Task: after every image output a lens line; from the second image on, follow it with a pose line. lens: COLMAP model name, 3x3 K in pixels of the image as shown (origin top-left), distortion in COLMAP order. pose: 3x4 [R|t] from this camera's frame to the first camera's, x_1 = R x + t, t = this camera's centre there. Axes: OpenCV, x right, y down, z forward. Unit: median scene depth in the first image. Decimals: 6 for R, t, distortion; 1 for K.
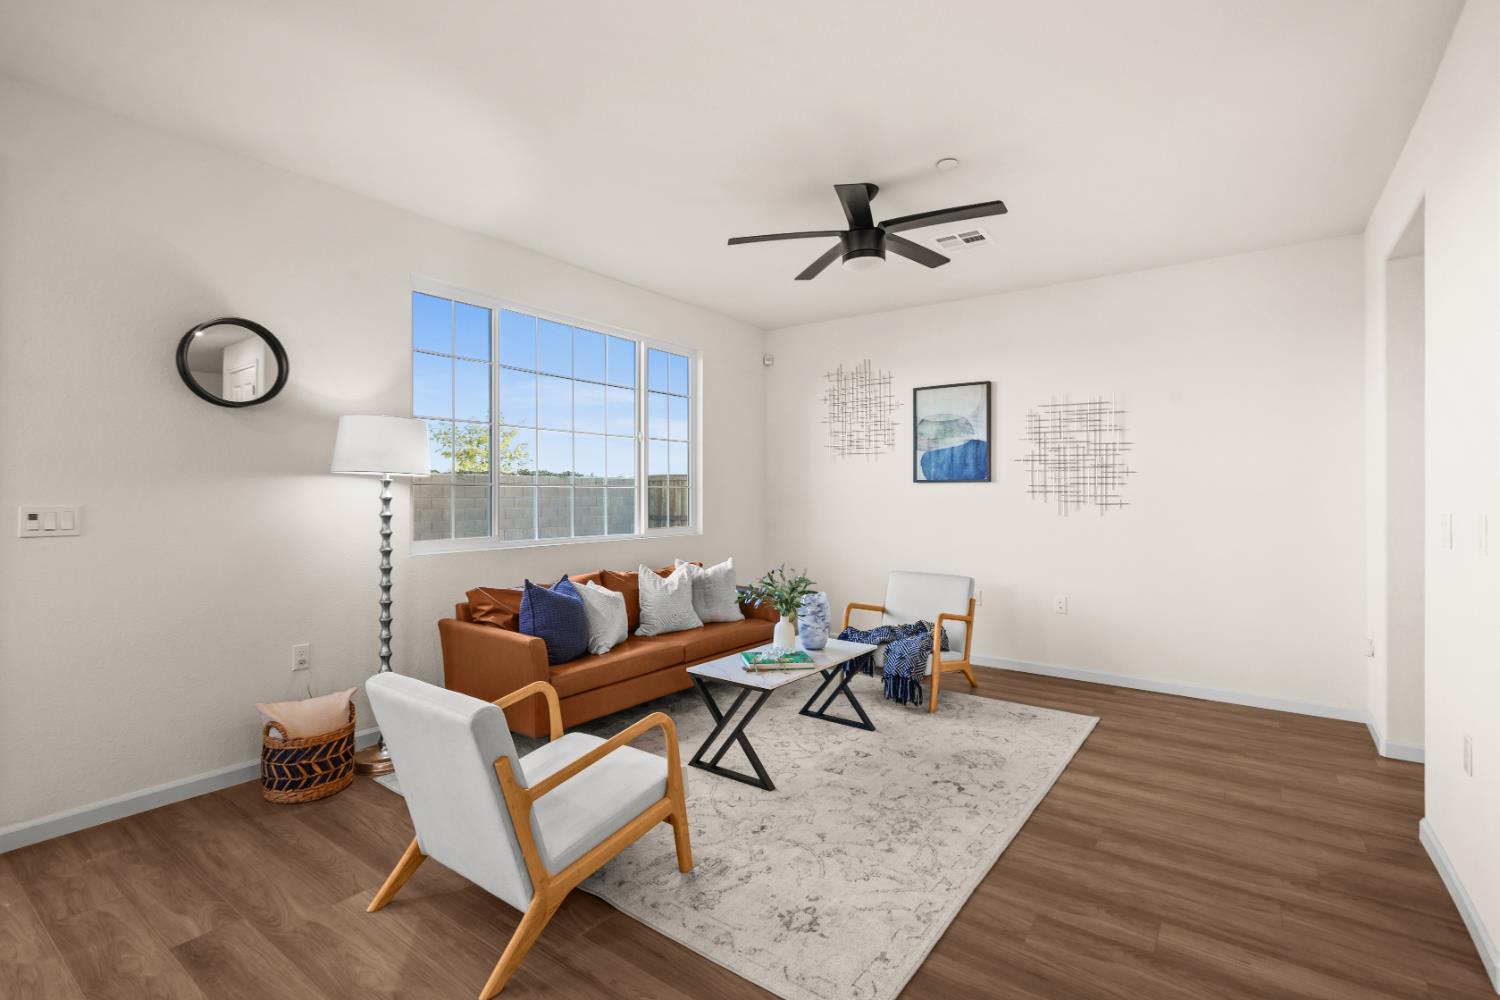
lens RADIAL K [[691.0, 0, 744.0], [0, 691.0, 493.3], [0, 0, 1]] dist [0.002063, 0.001079]
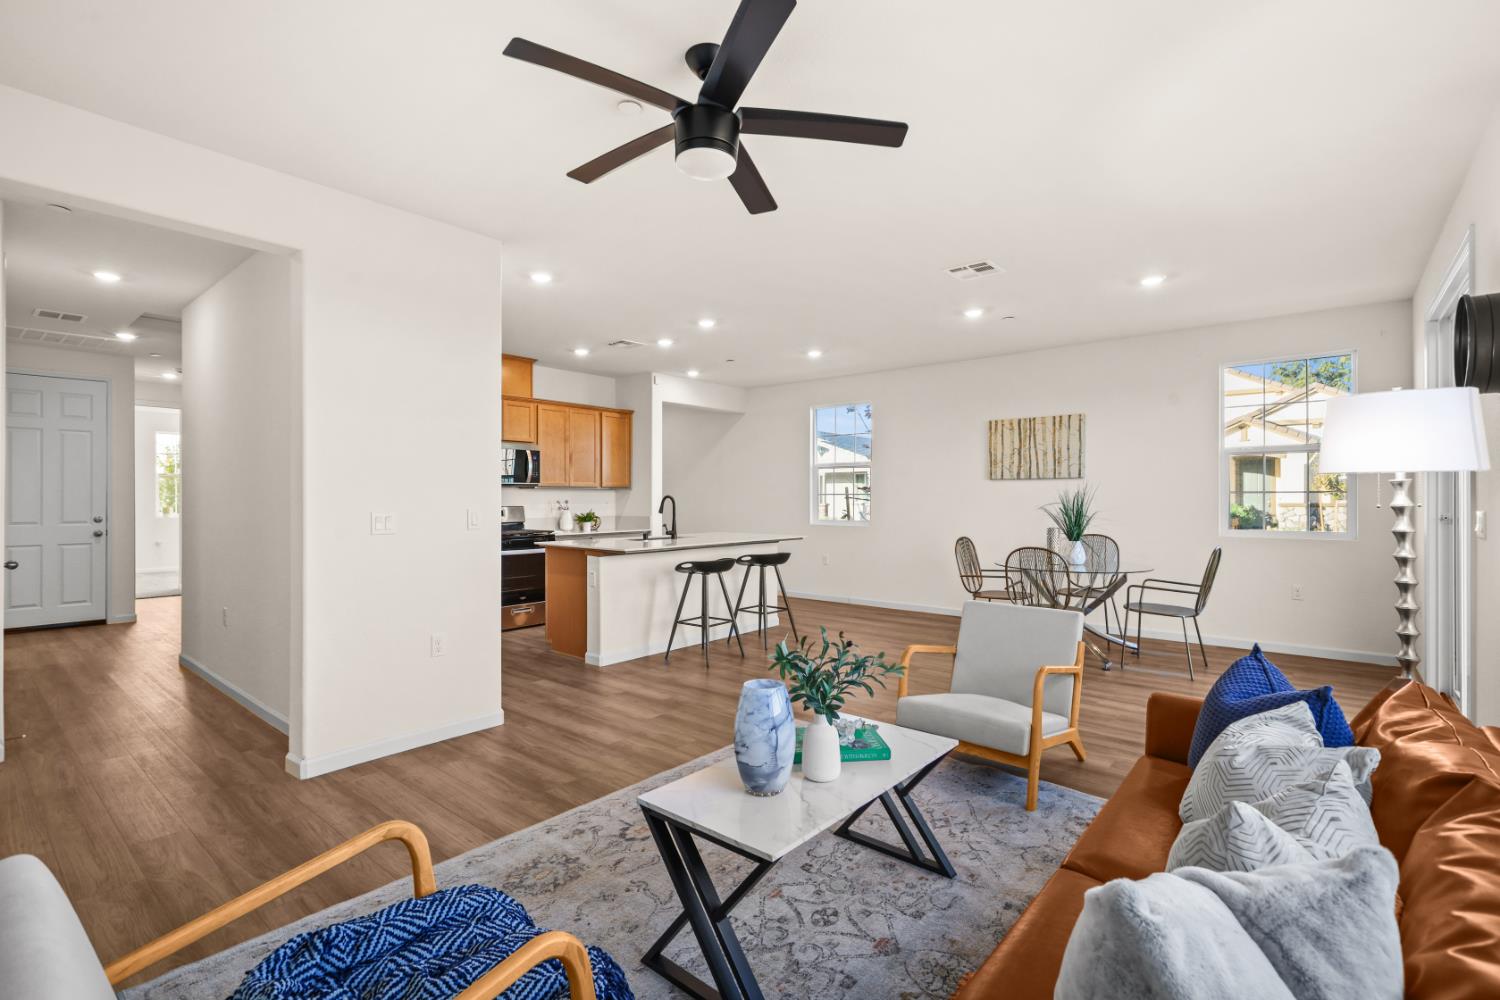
lens RADIAL K [[691.0, 0, 744.0], [0, 691.0, 493.3], [0, 0, 1]] dist [0.002063, 0.001079]
pose [[-0.997602, -0.002230, 0.069170, 0.072784], [-0.002749, 0.999969, -0.007415, -0.001077], [-0.069151, -0.007588, -0.997577, 1.389836]]
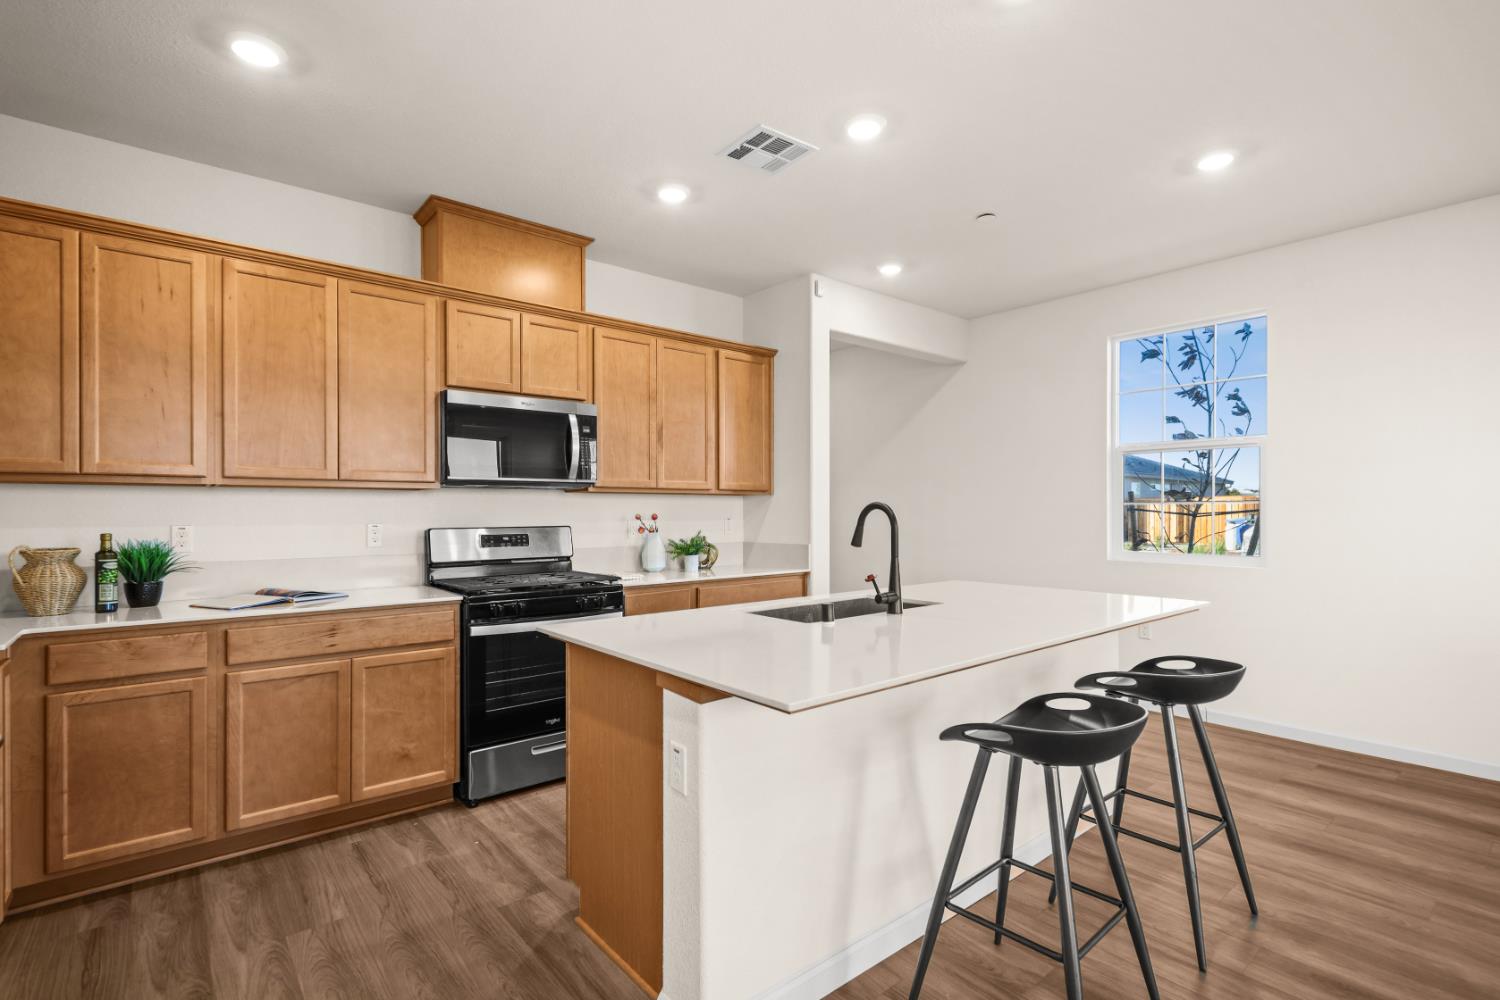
lens RADIAL K [[712.5, 0, 745.1], [0, 712.5, 503.2], [0, 0, 1]] dist [0.019577, 0.000190]
pose [[-0.970531, -0.000190, 0.240977, 0.312365], [-0.002383, 0.999958, -0.008808, -0.002410], [-0.240965, -0.009123, -0.970491, 0.498852]]
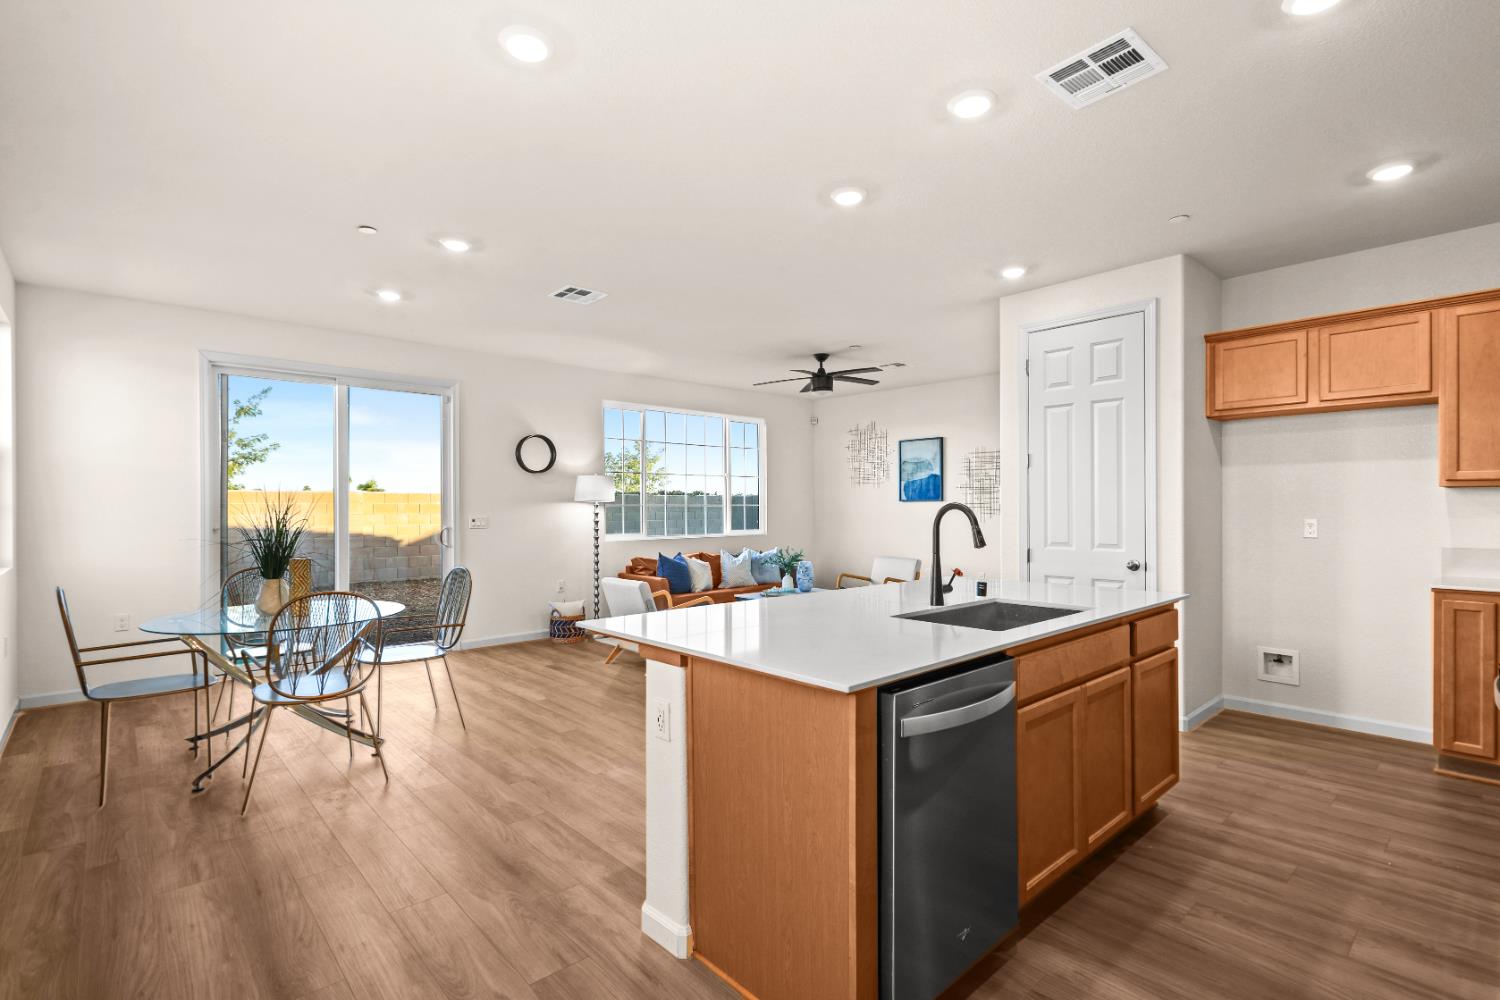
lens RADIAL K [[702.8, 0, 740.6], [0, 702.8, 510.2], [0, 0, 1]] dist [0.003413, 0.000807]
pose [[0.979405, -0.005370, -0.201832, 0.288359], [0.006226, 0.999974, 0.003606, -0.004971], [0.201808, -0.004788, 0.979413, -0.836416]]
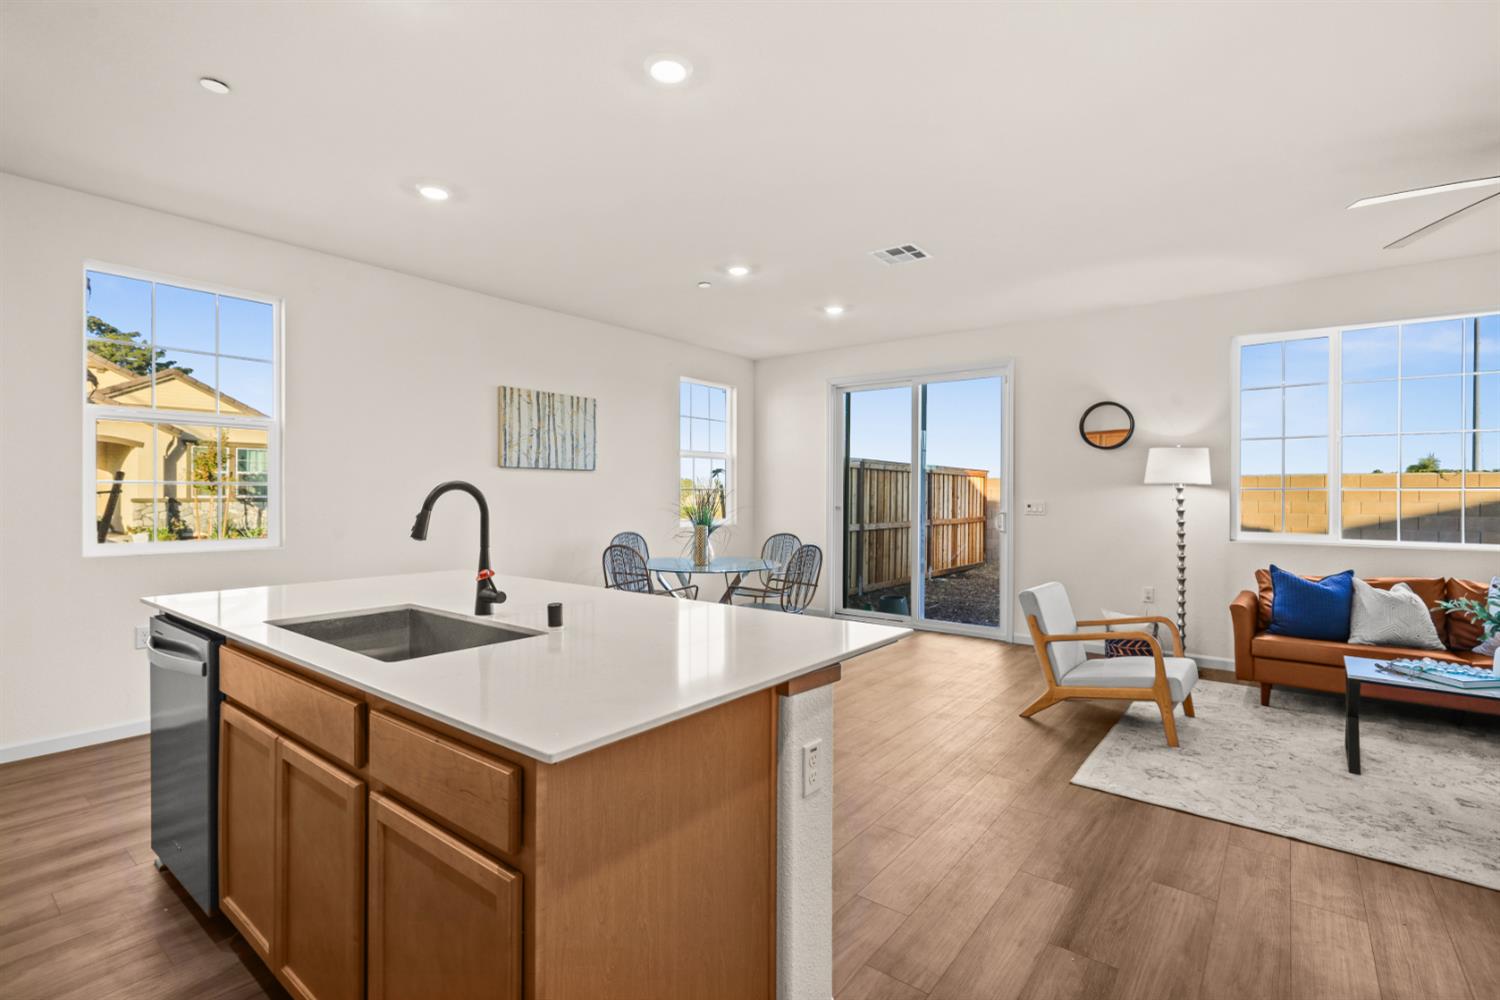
lens RADIAL K [[691.0, 0, 744.0], [0, 691.0, 493.3], [0, 0, 1]] dist [0.002063, 0.001079]
pose [[-0.034061, -0.004608, -0.999409, 0.837800], [-0.002235, 0.999987, -0.004535, 0.002208], [0.999417, 0.002079, -0.034071, 0.067452]]
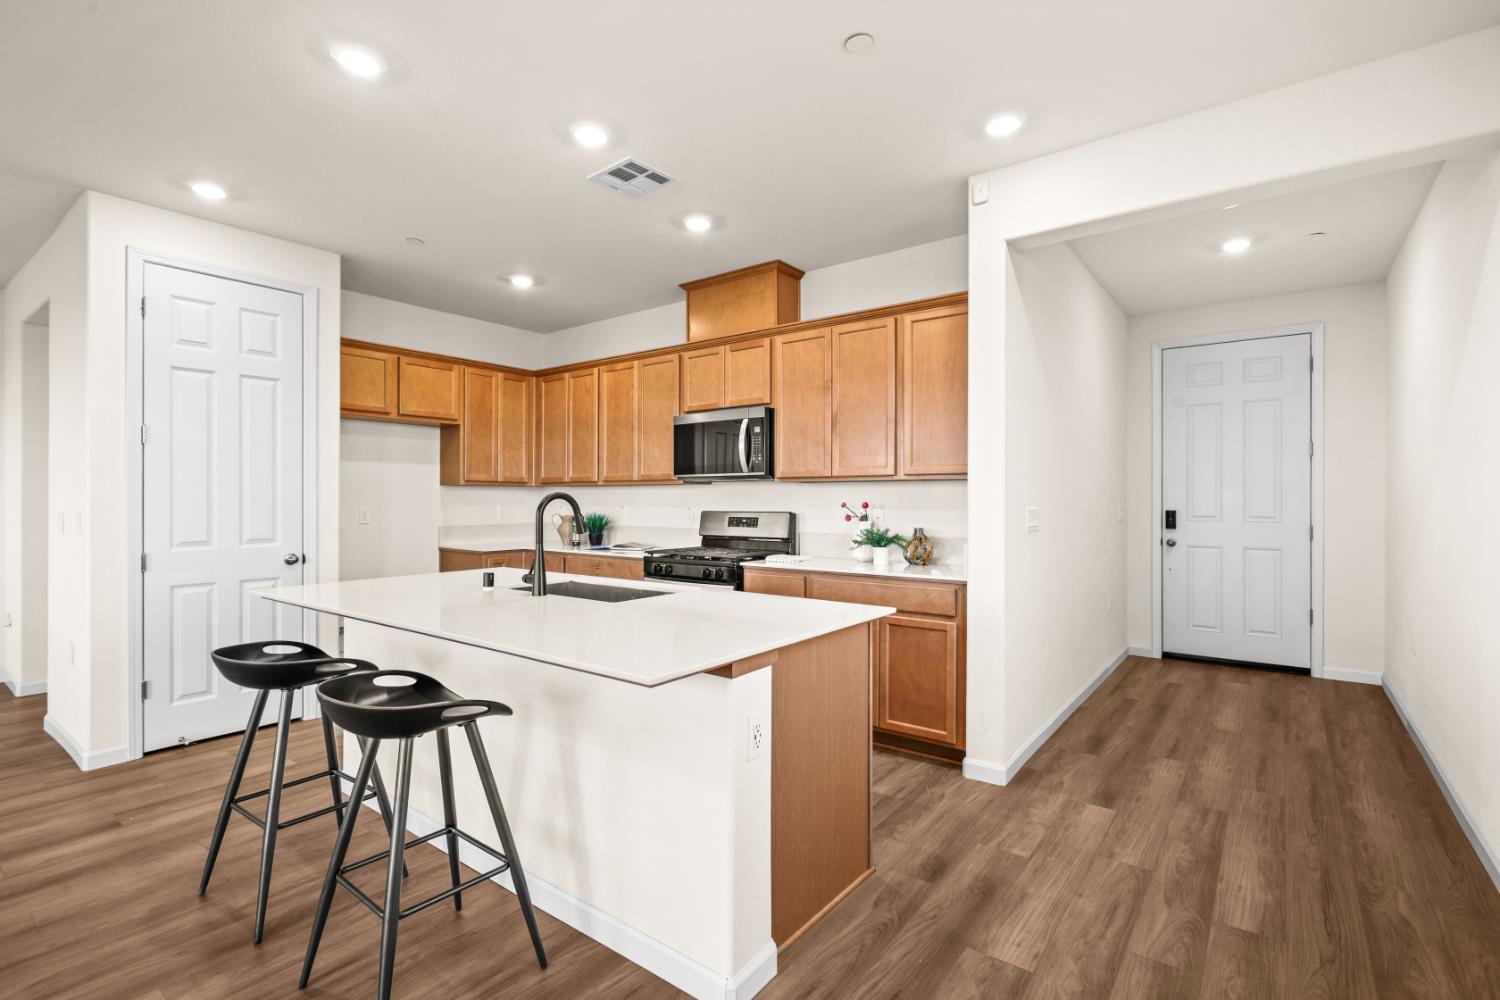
lens RADIAL K [[697.3, 0, 742.5], [0, 697.3, 496.8], [0, 0, 1]] dist [0.001646, 0.000614]
pose [[0.021998, 0.000441, 0.999758, -0.320646], [-0.000655, 1.000000, -0.000427, -0.002934], [-0.999758, -0.000646, 0.021998, -0.345058]]
